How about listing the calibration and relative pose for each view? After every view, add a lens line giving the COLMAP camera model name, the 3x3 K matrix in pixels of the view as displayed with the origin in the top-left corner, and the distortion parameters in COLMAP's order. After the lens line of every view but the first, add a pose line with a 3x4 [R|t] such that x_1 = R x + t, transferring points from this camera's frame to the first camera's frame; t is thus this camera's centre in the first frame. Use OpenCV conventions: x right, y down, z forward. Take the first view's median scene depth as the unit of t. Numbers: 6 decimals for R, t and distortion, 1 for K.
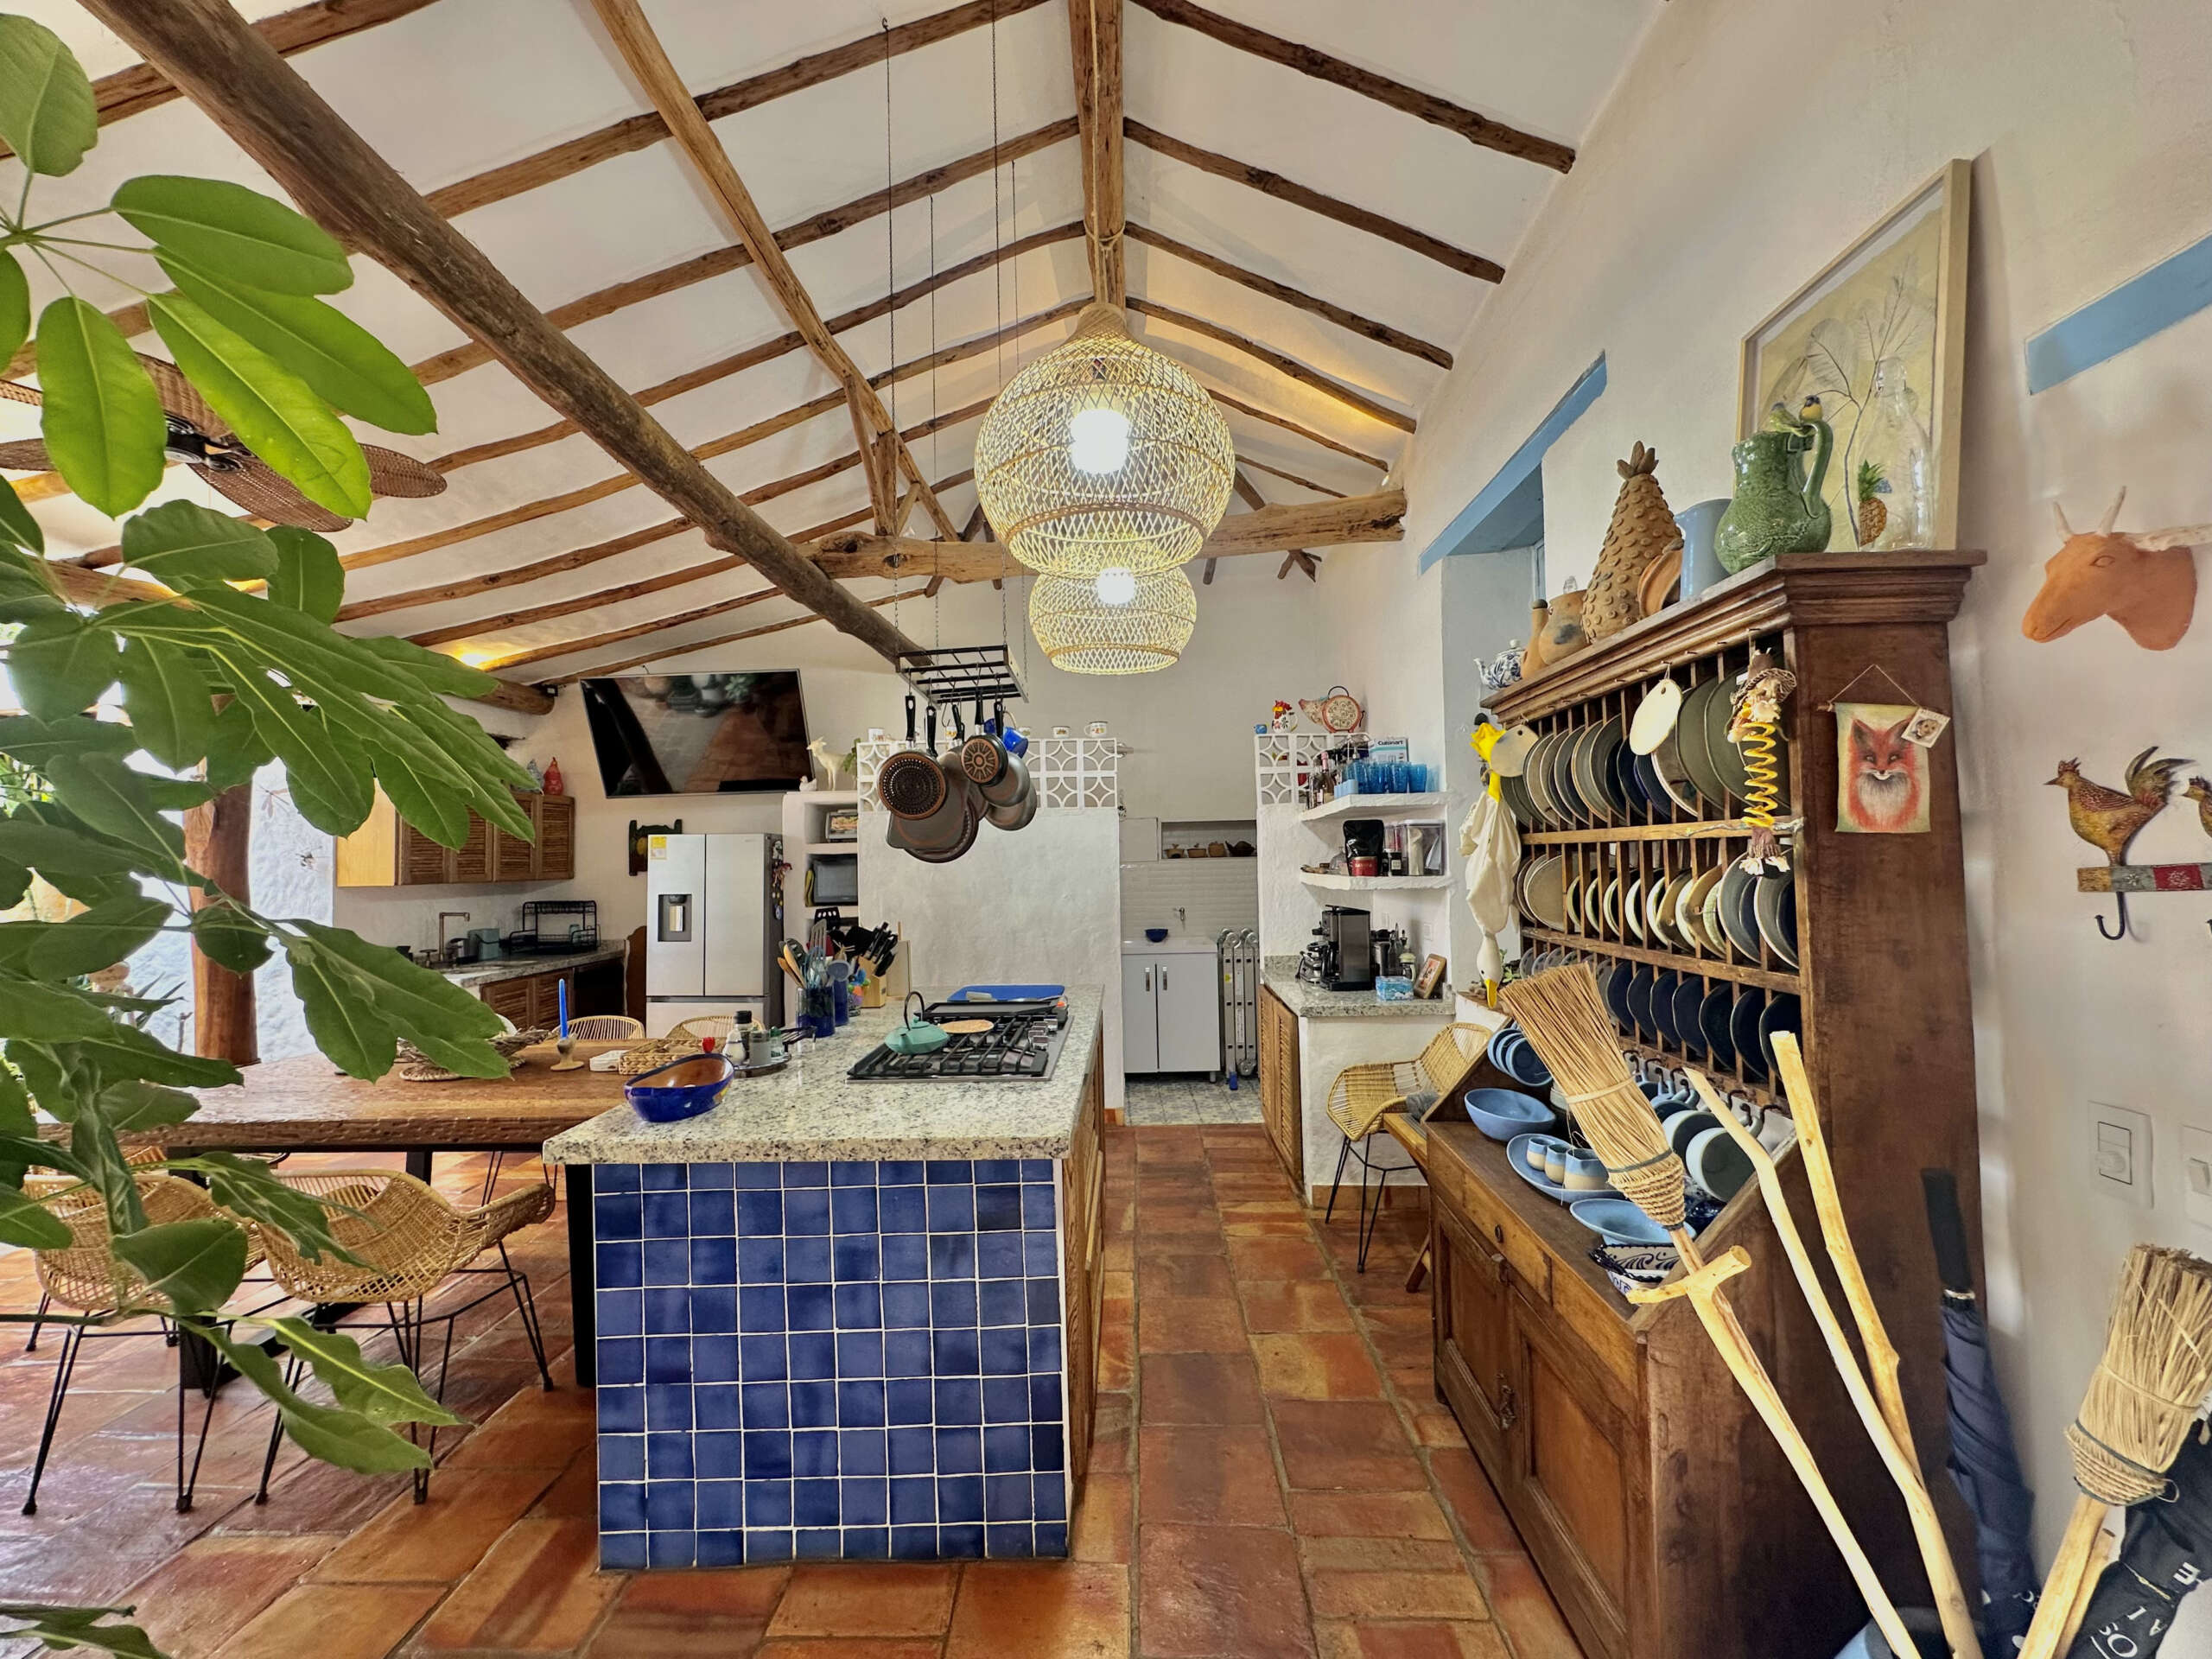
lens RADIAL K [[886.3, 0, 1111.0], [0, 886.3, 823.7], [0, 0, 1]] dist [-0.004592, 0.000845]
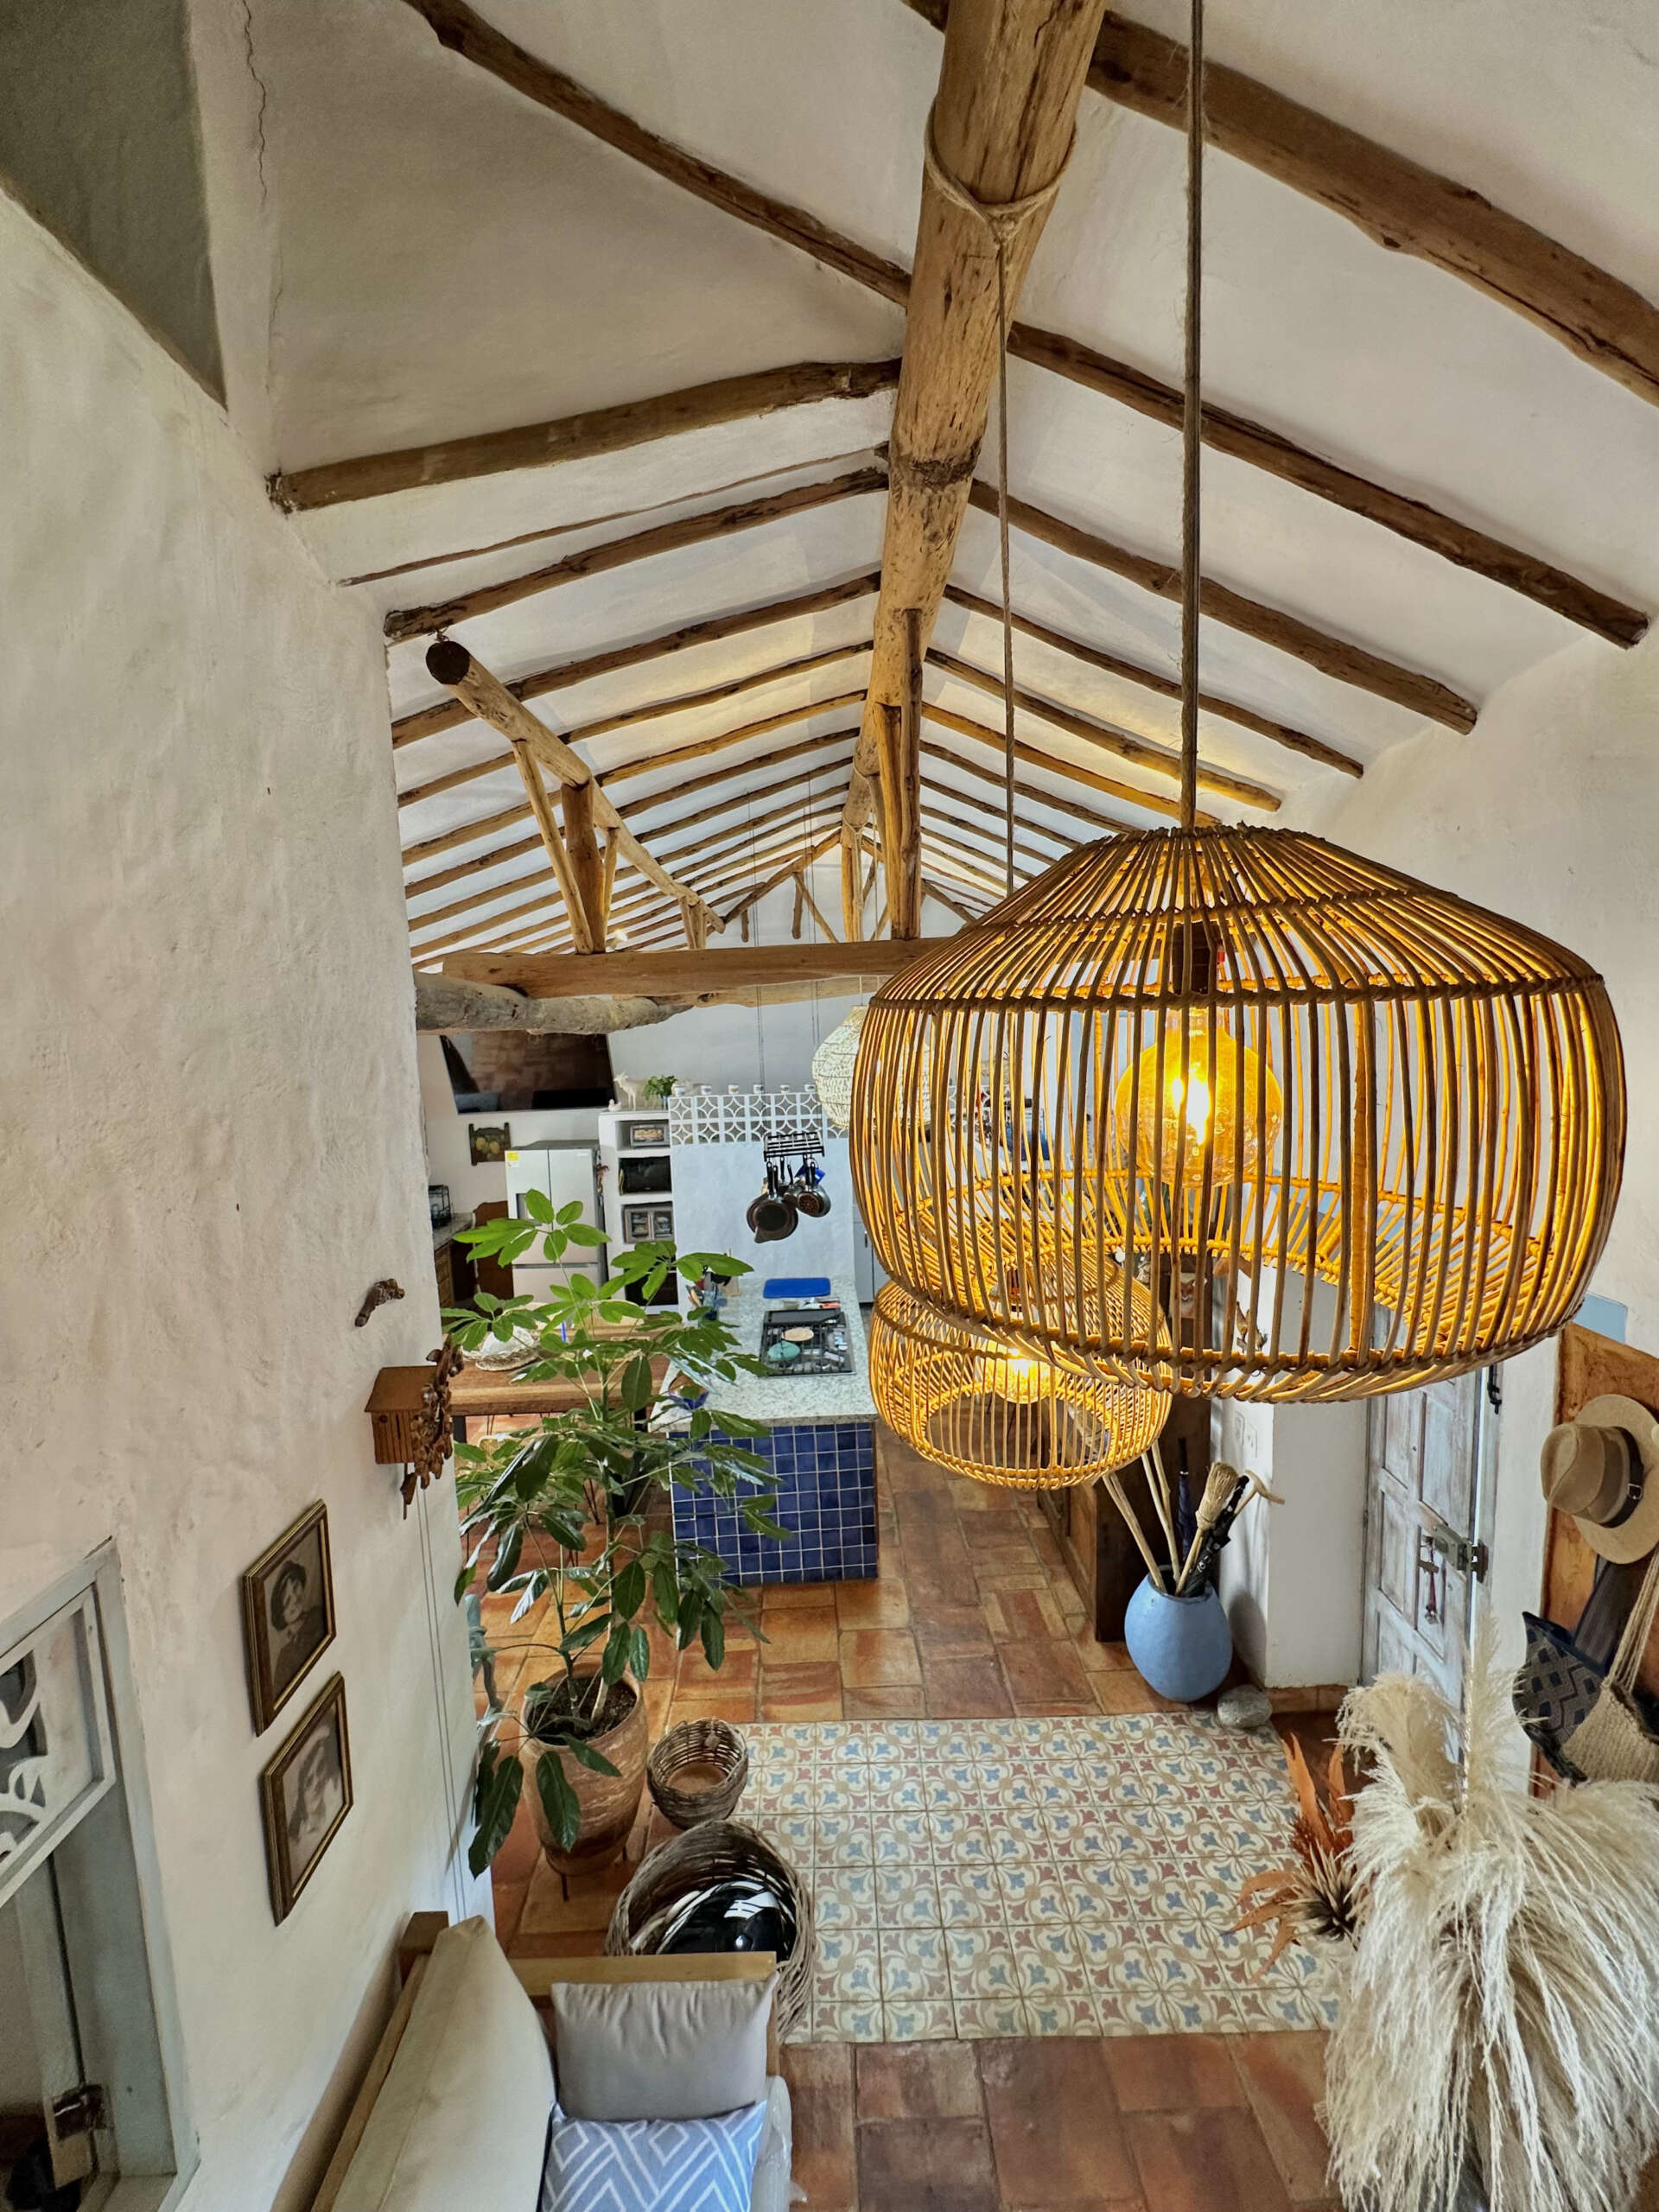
lens RADIAL K [[886.3, 0, 825.1], [0, 886.3, 1107.7], [0, 0, 1]] dist [-0.004592, 0.000845]
pose [[0.998459, -0.022933, 0.050531, -0.278917], [0.014801, 0.987678, 0.155799, -0.786701], [-0.053481, -0.154811, 0.986495, -1.141673]]
